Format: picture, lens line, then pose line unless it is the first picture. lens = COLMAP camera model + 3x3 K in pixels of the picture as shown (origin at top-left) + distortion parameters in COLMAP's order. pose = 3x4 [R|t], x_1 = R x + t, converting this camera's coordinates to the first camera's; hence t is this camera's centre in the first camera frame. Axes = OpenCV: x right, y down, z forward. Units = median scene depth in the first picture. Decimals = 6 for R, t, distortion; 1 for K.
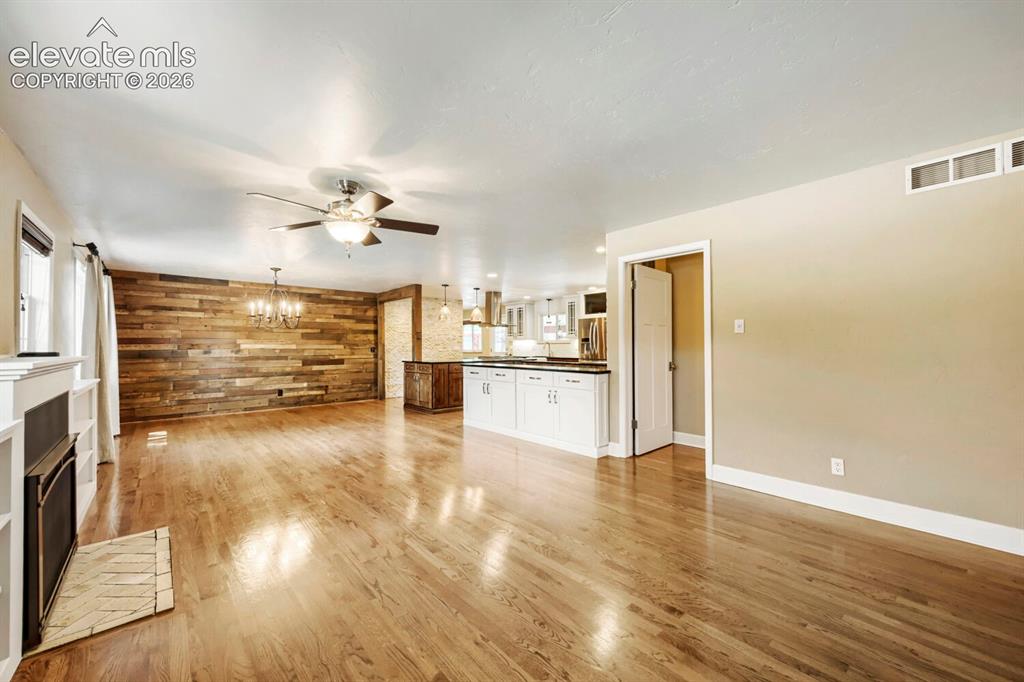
lens RADIAL K [[407.2, 0, 520.7], [0, 407.2, 341.4], [0, 0, 1]] dist [0.002553, 0.000695]
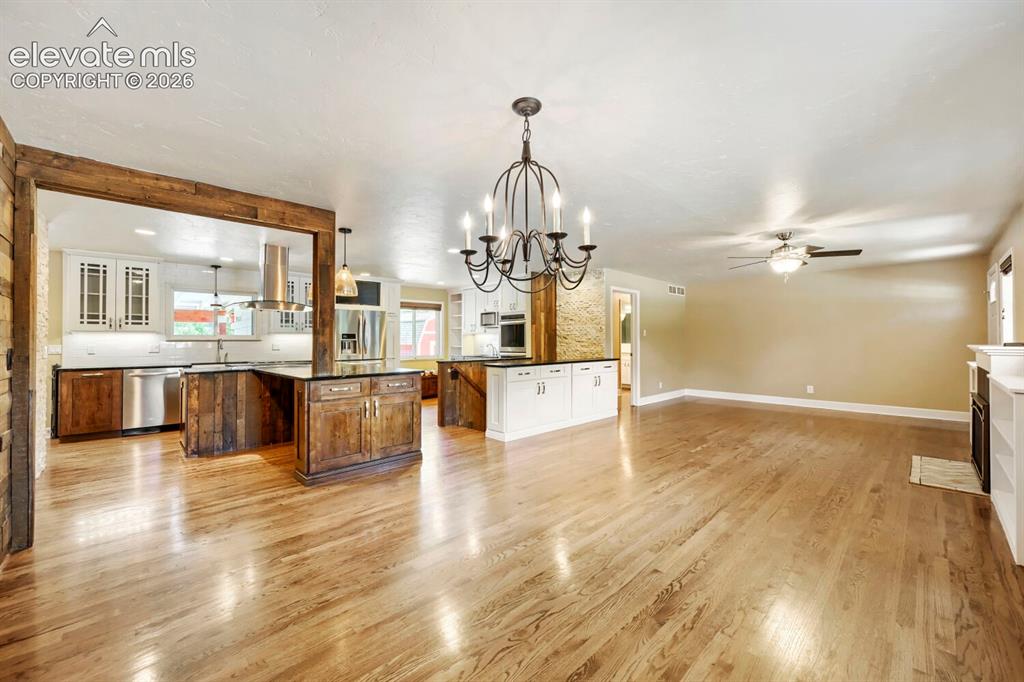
lens RADIAL K [[407.2, 0, 514.5], [0, 407.2, 334.0], [0, 0, 1]] dist [0.002553, 0.000695]
pose [[-0.014370, 0.024718, 0.999591, -0.751281], [-0.006331, 0.999672, -0.024811, 0.012802], [-0.999877, -0.006685, -0.014209, 0.803507]]
